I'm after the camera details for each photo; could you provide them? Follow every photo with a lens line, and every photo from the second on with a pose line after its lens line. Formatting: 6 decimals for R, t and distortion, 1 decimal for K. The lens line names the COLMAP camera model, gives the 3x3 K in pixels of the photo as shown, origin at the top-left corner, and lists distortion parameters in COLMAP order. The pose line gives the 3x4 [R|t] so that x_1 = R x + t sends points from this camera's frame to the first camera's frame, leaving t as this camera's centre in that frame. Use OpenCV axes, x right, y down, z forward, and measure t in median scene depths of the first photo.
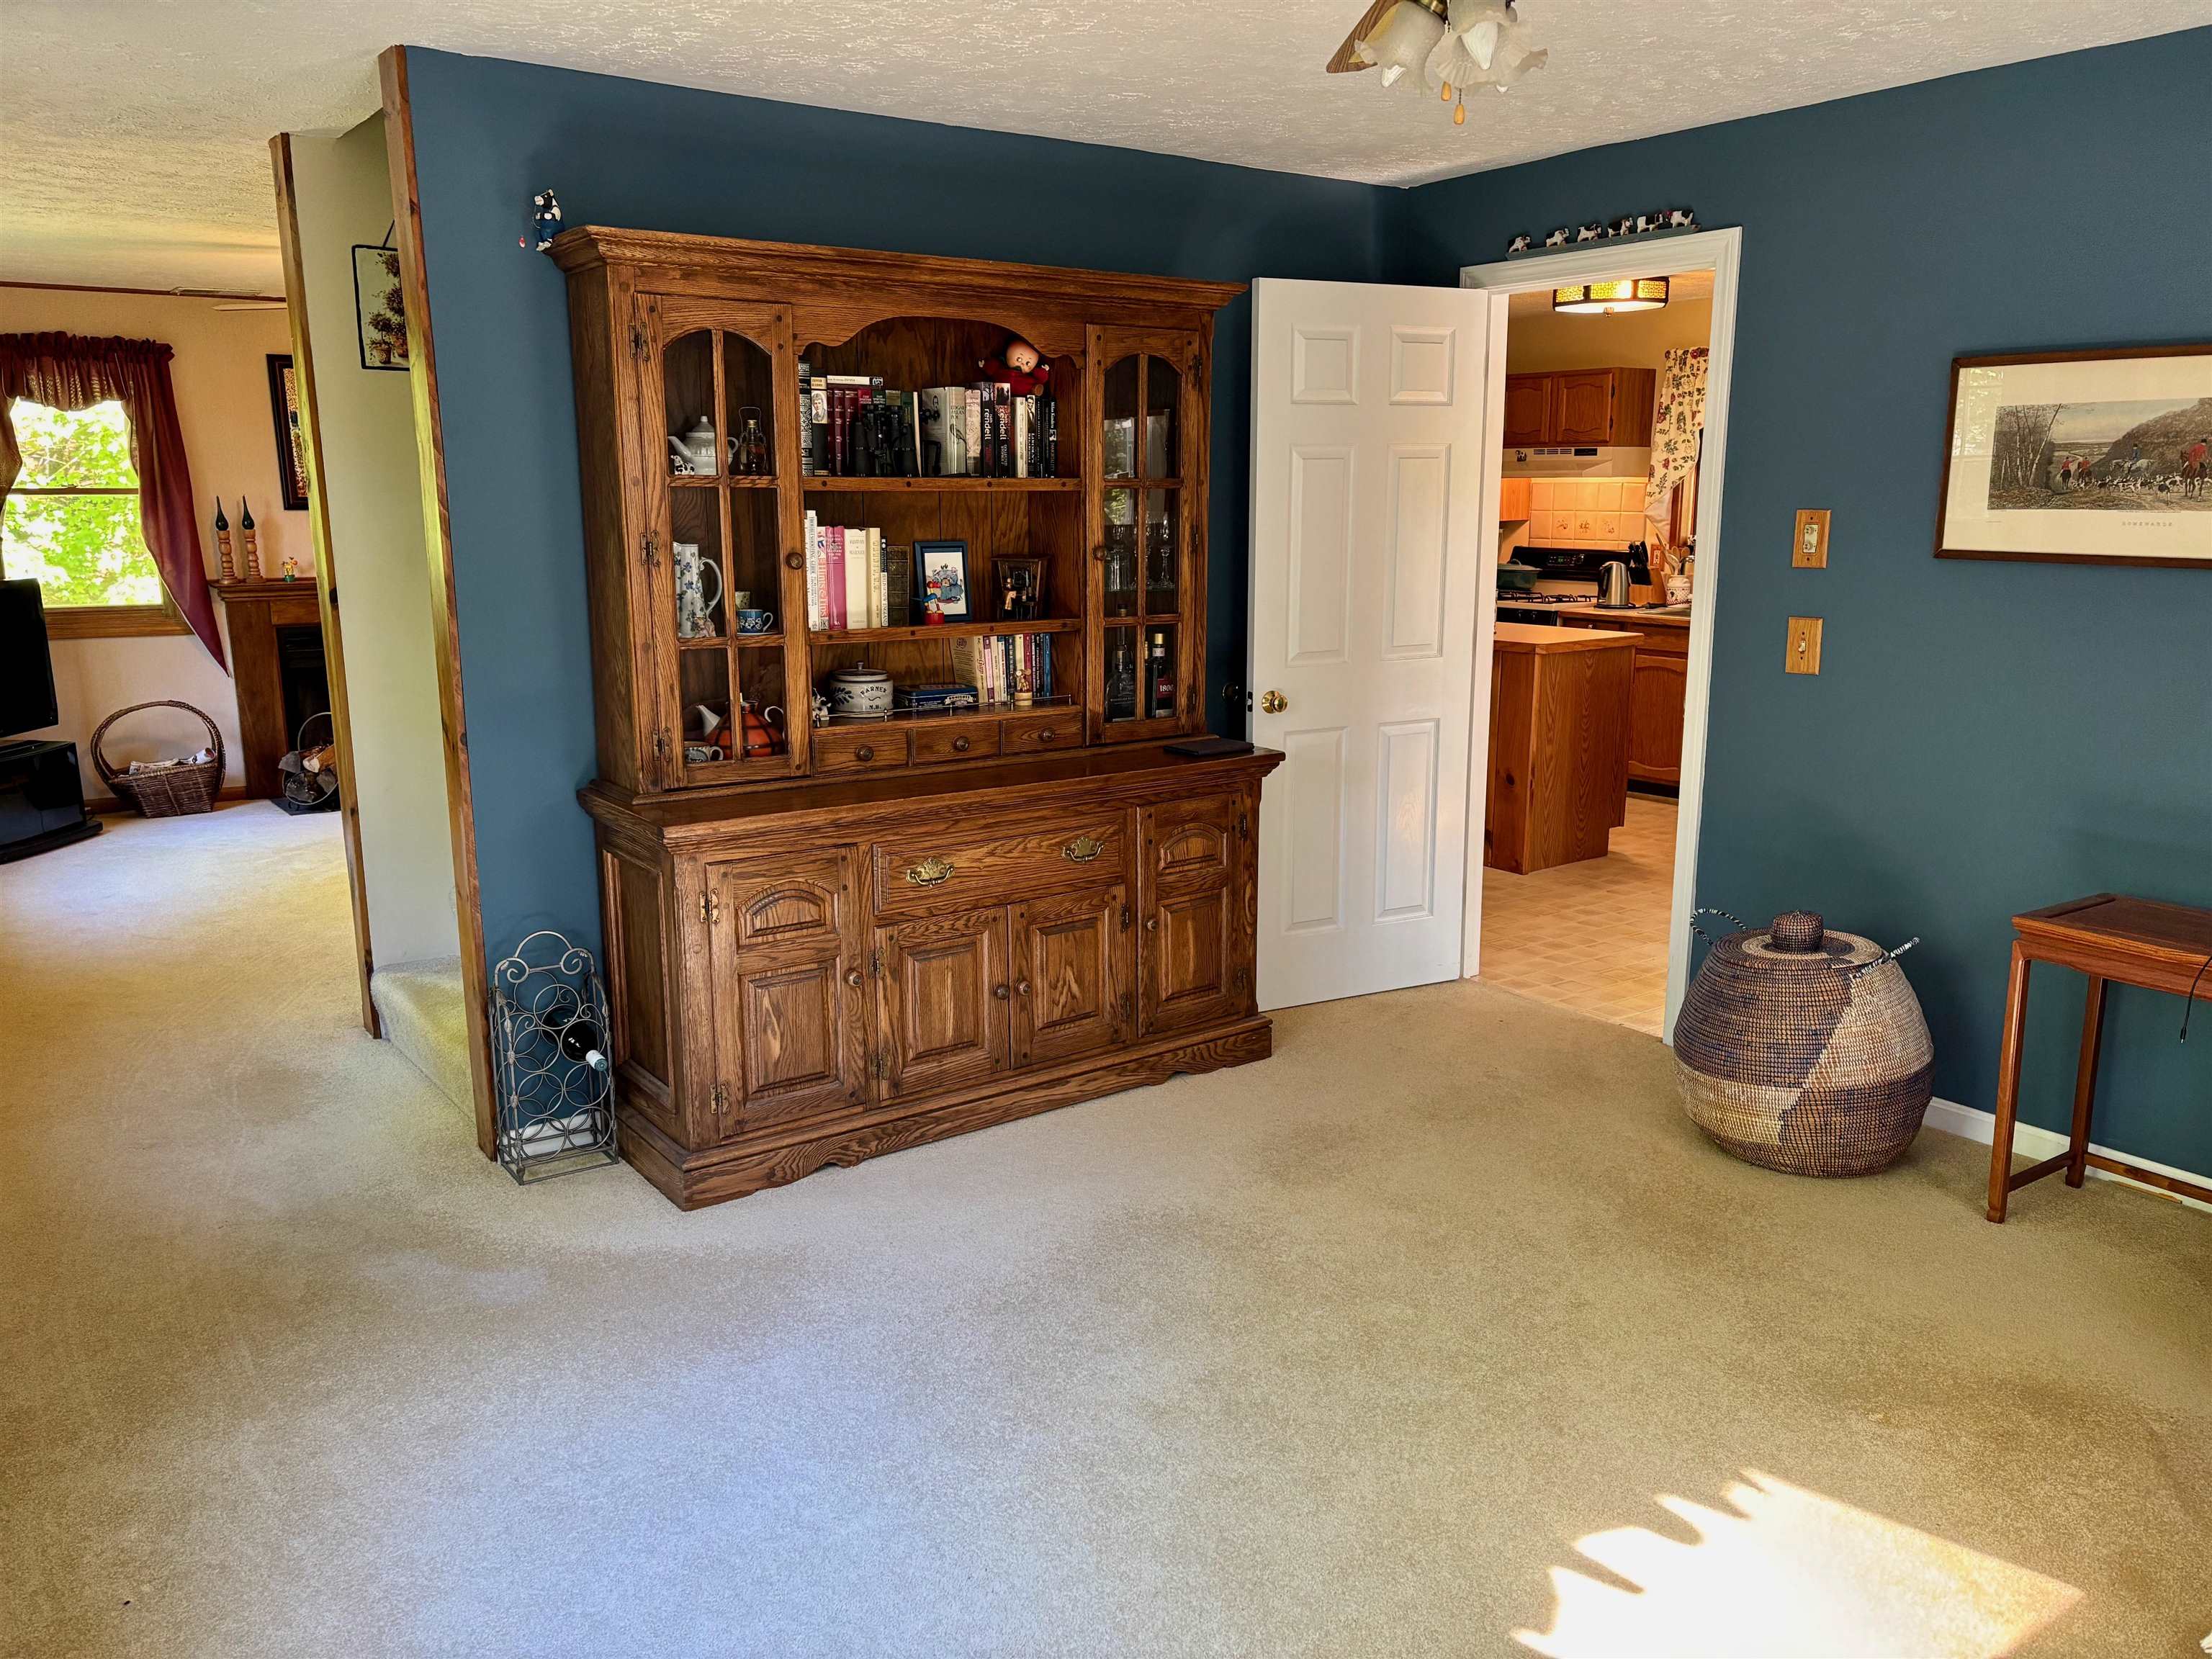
lens RADIAL K [[1665.8, 0, 1101.1], [0, 1665.8, 833.2], [0, 0, 1]] dist [-0.006036, -0.007350]
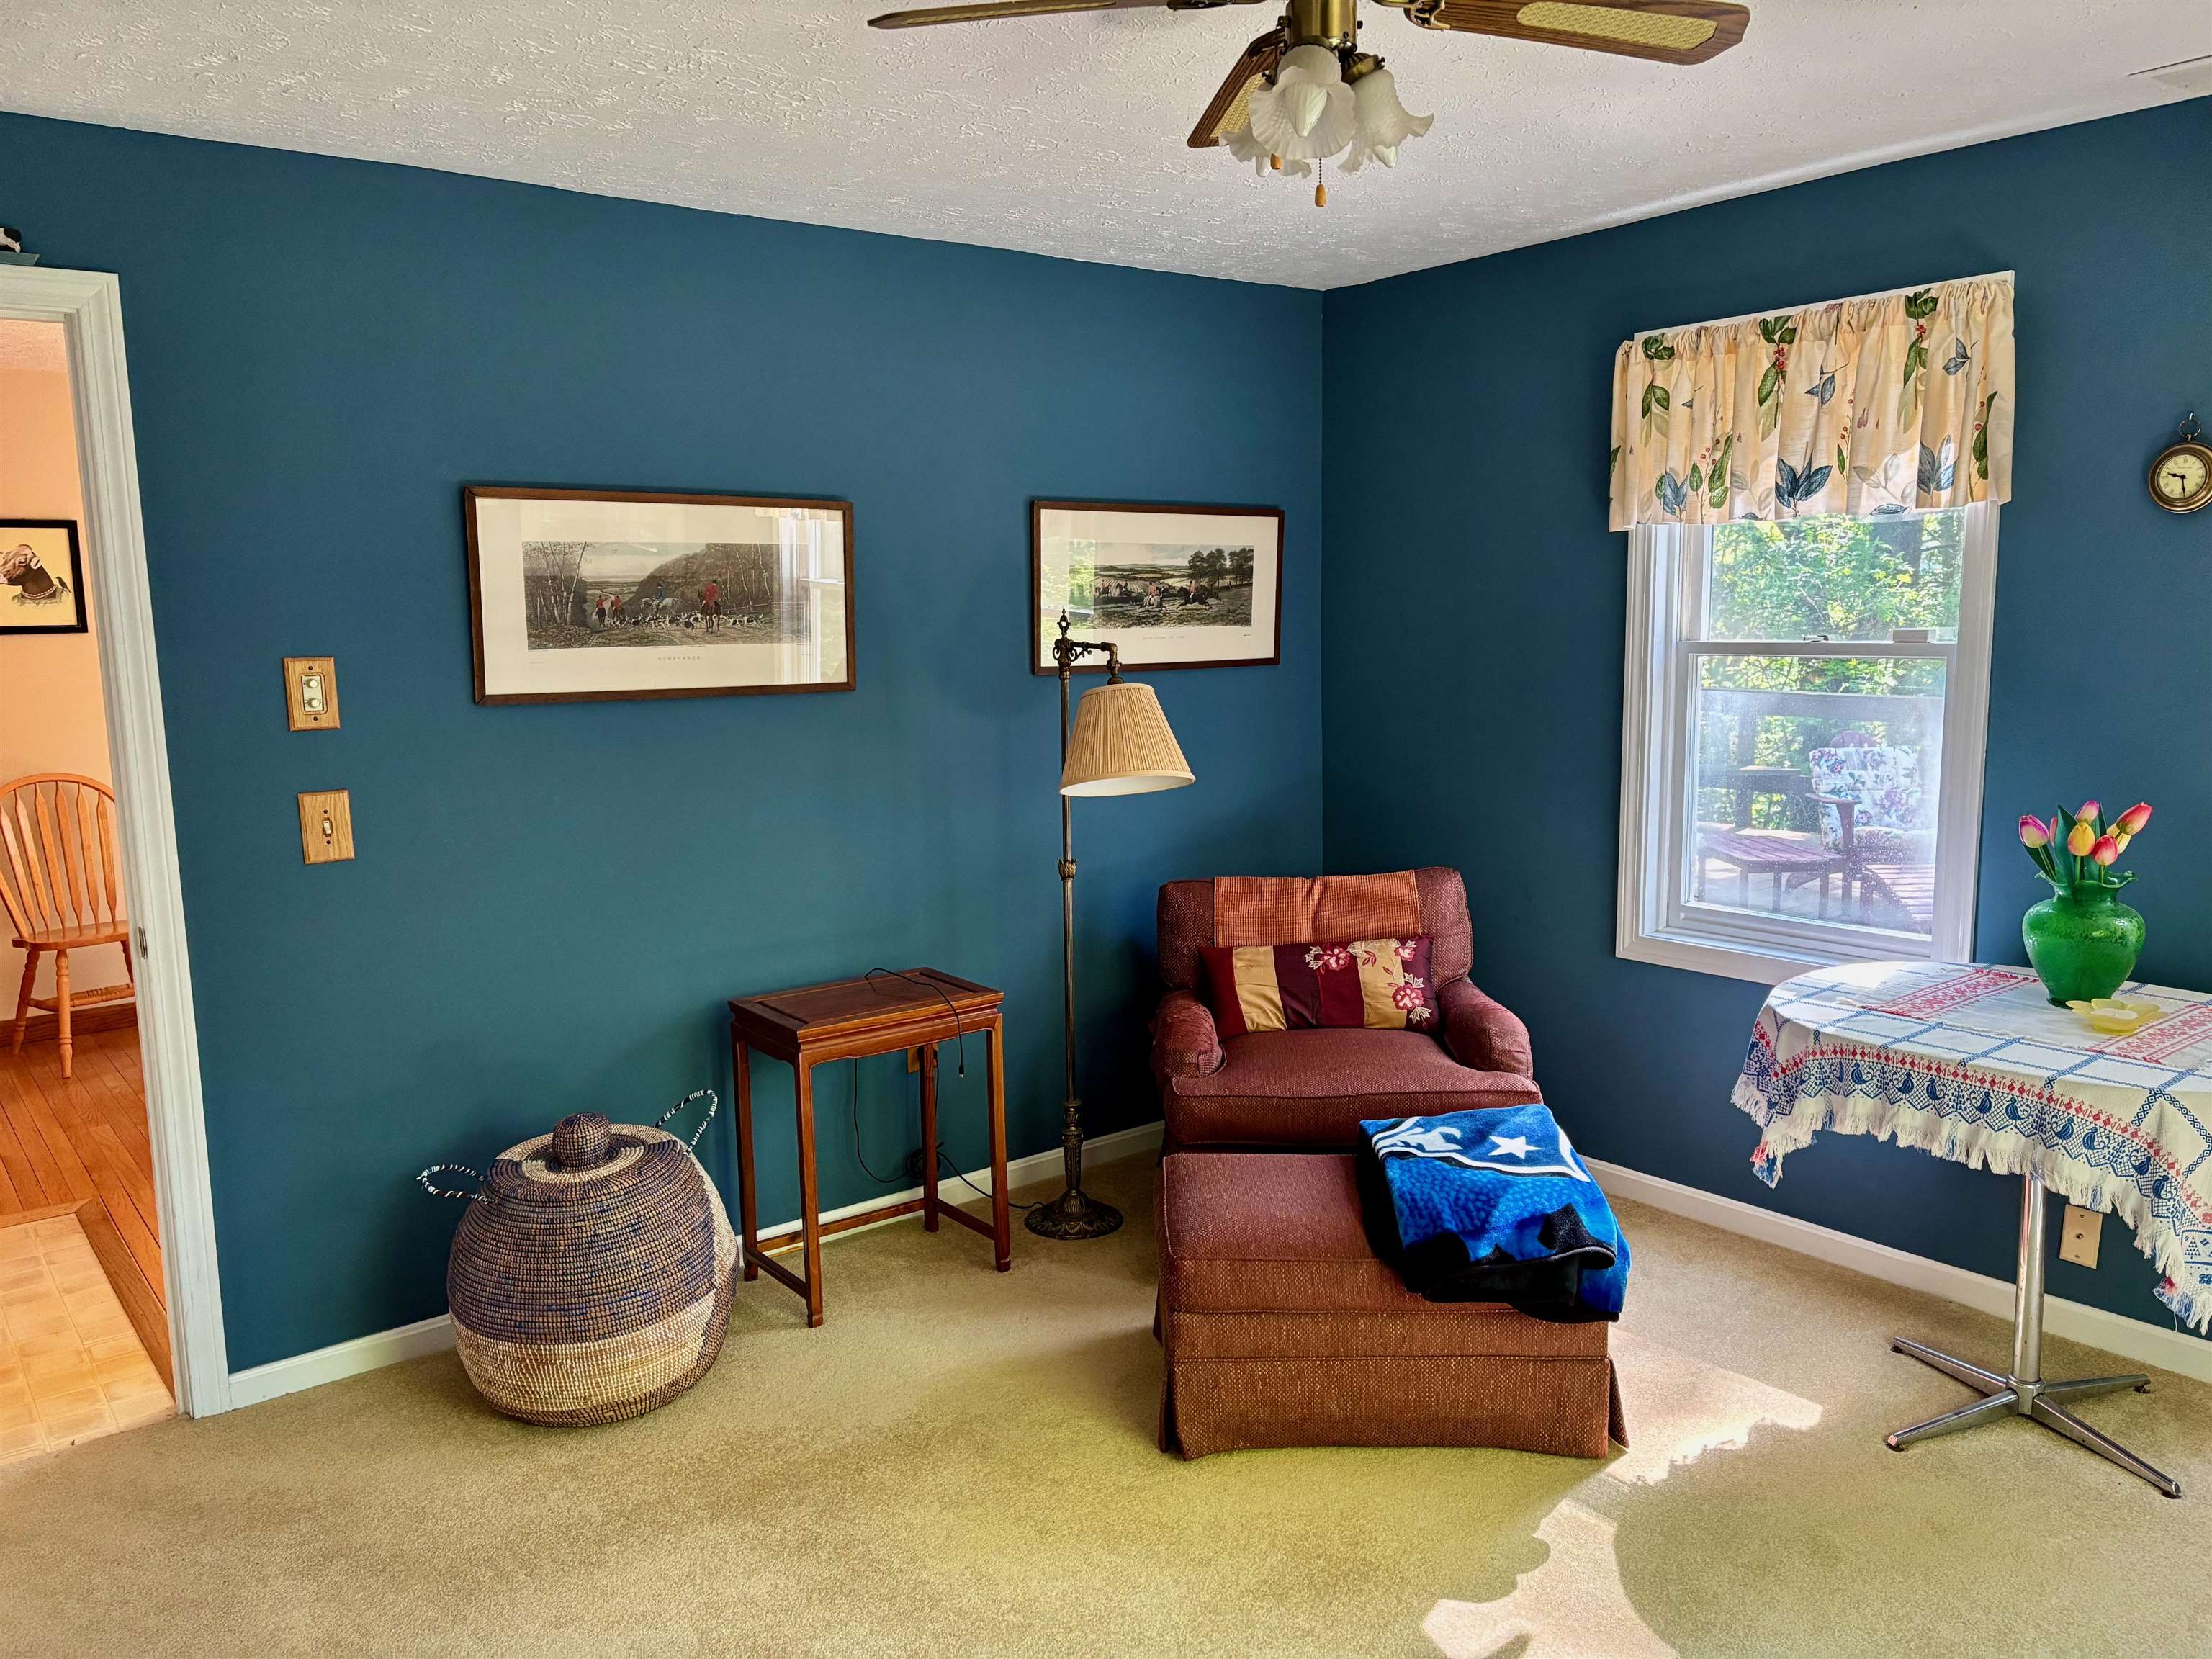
lens RADIAL K [[1665.8, 0, 1102.3], [0, 1665.8, 834.5], [0, 0, 1]] dist [-0.006036, -0.007350]
pose [[-0.042275, -0.125722, 0.991164, -0.432577], [0.216540, 0.967318, 0.131933, -0.151964], [-0.975358, 0.220204, -0.013669, 0.739943]]
